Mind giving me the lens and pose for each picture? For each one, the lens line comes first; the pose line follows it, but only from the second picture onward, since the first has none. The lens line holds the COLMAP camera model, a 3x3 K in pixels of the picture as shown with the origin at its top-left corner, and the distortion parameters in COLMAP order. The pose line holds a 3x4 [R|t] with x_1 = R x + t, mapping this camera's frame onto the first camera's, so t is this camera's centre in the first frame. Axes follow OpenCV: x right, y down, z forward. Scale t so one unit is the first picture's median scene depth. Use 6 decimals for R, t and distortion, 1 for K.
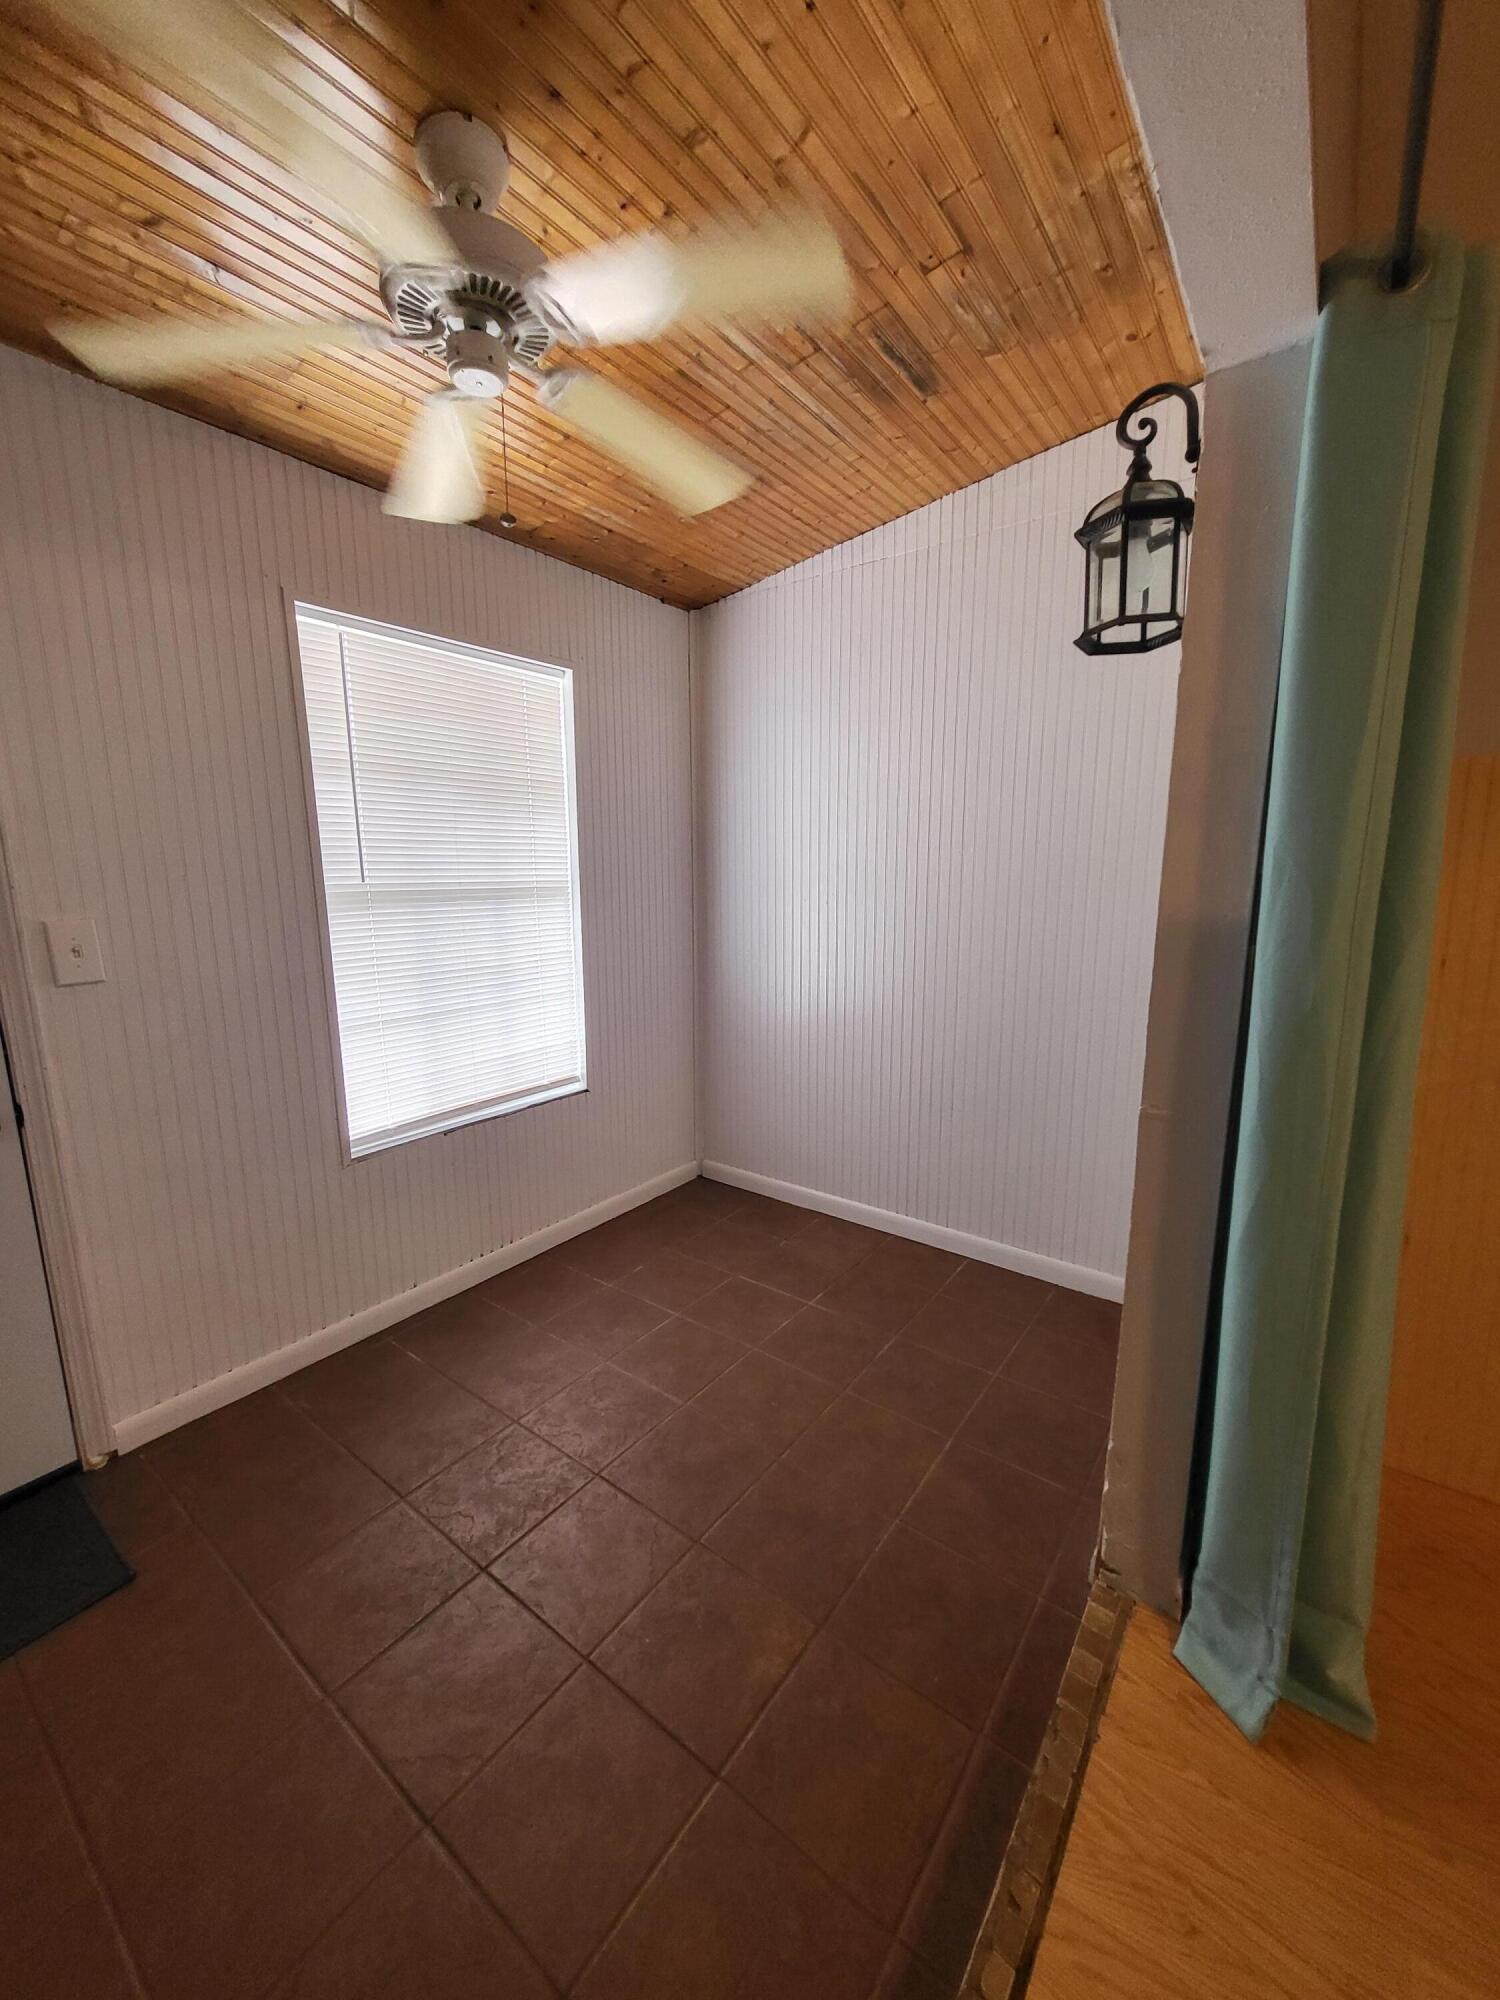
lens RADIAL K [[785.4, 0, 750.0], [0, 785.4, 1000.0], [0, 0, 1]] dist [-0.000004, 0.000021]
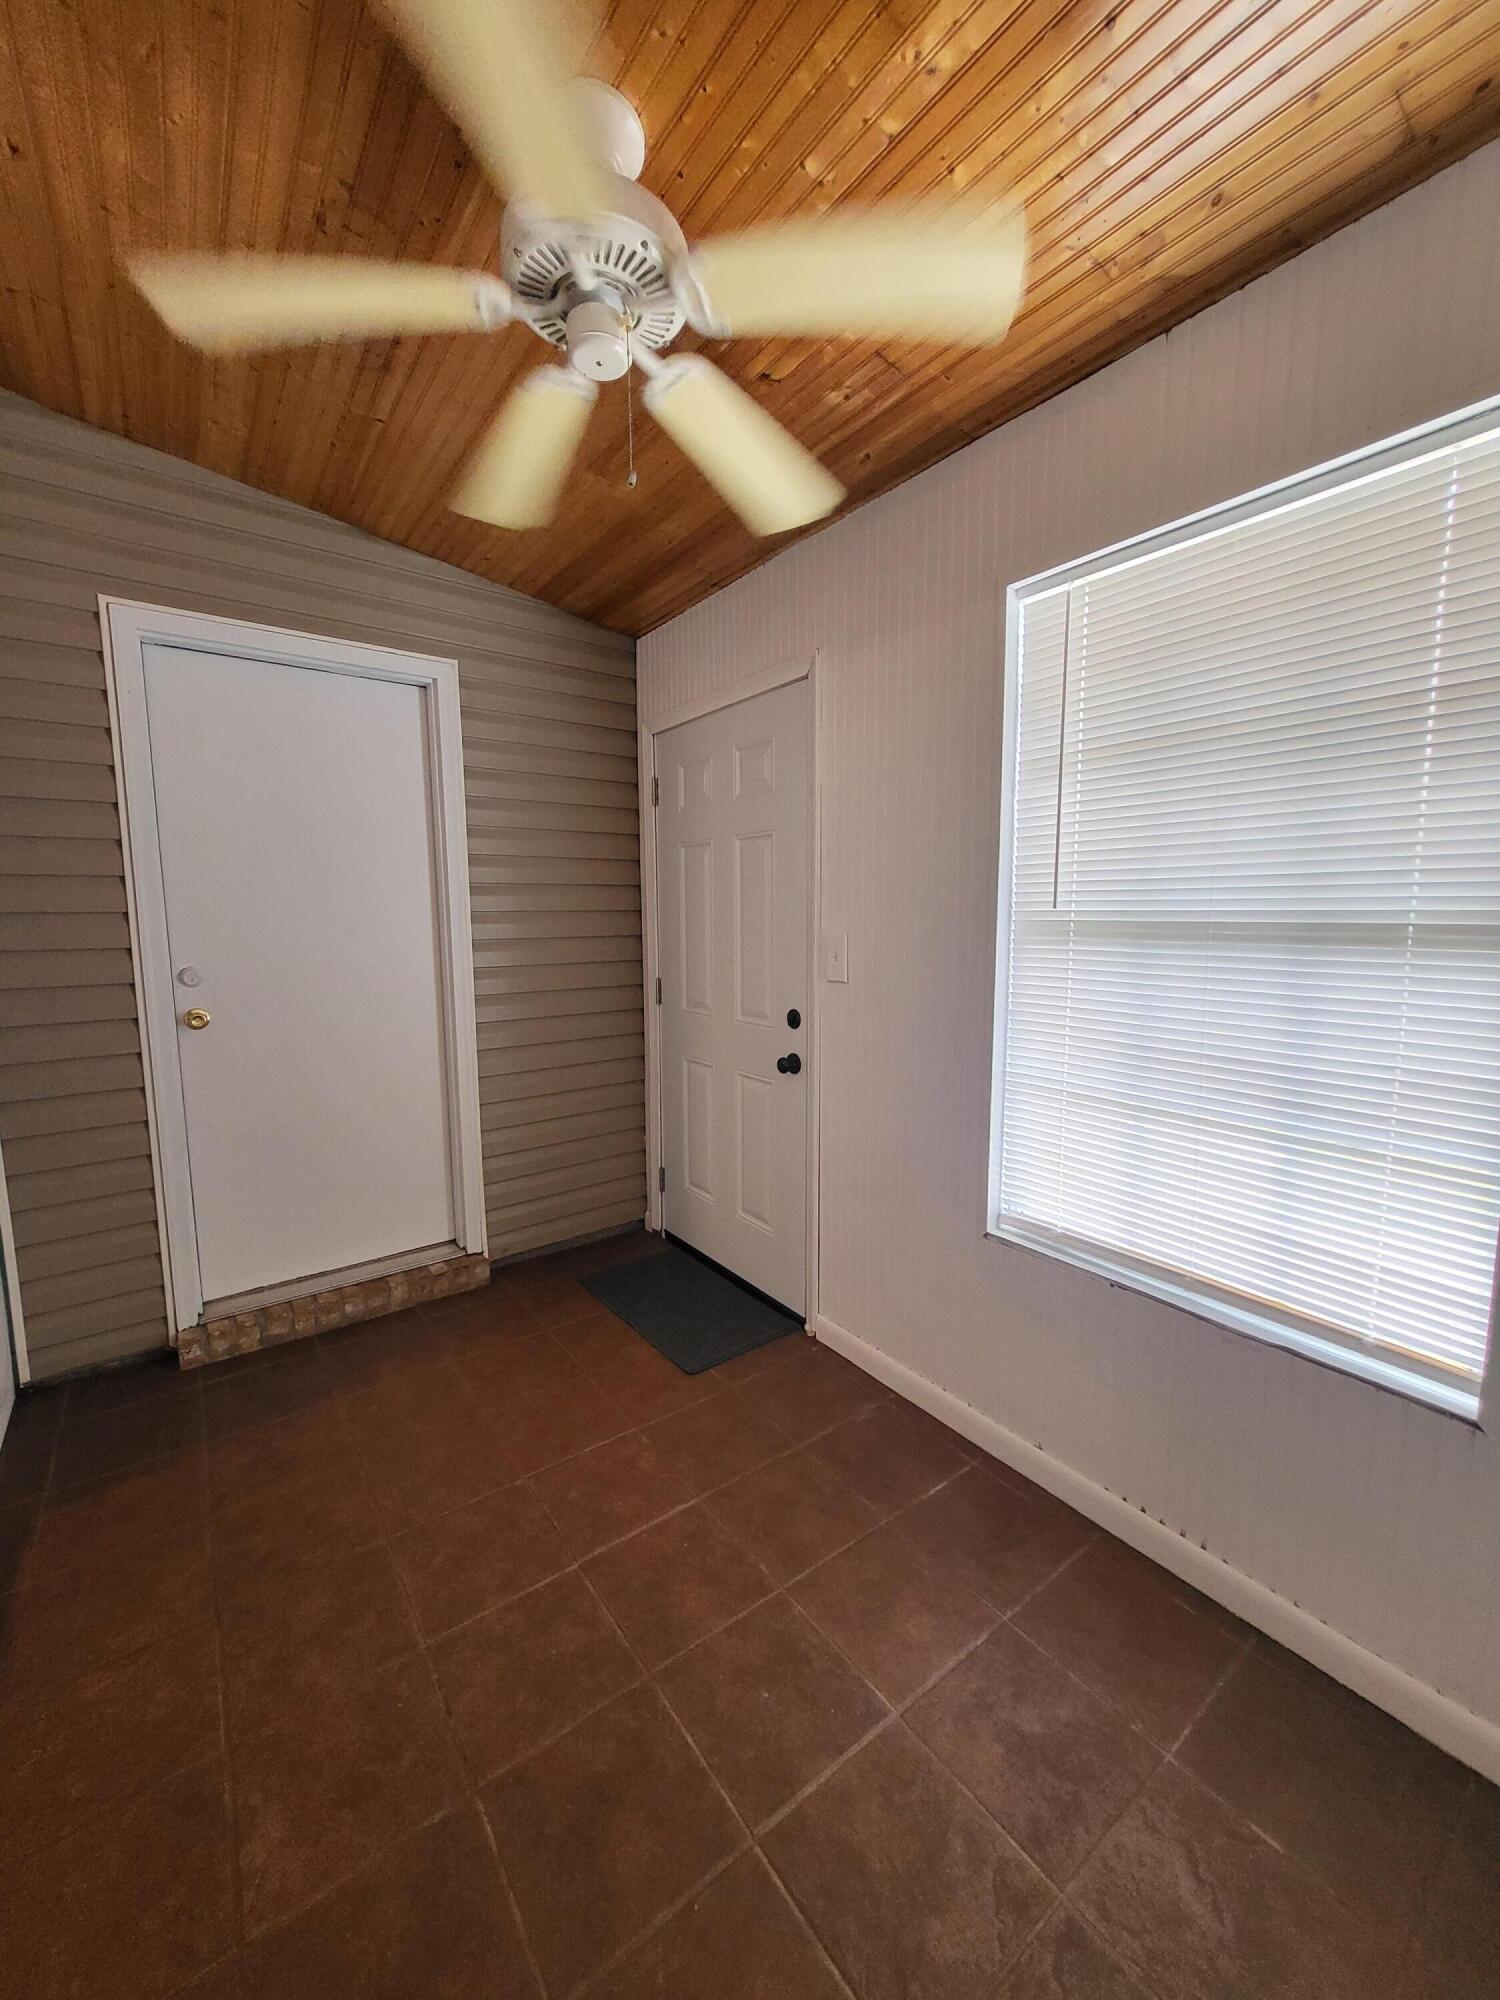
lens RADIAL K [[785.4, 0, 750.0], [0, 785.4, 1000.0], [0, 0, 1]] dist [-0.000004, 0.000021]
pose [[-0.288013, 0.114103, -0.950804, 0.341316], [-0.158545, 0.973492, 0.164851, -0.140174], [0.944411, 0.198224, -0.262288, 0.924729]]
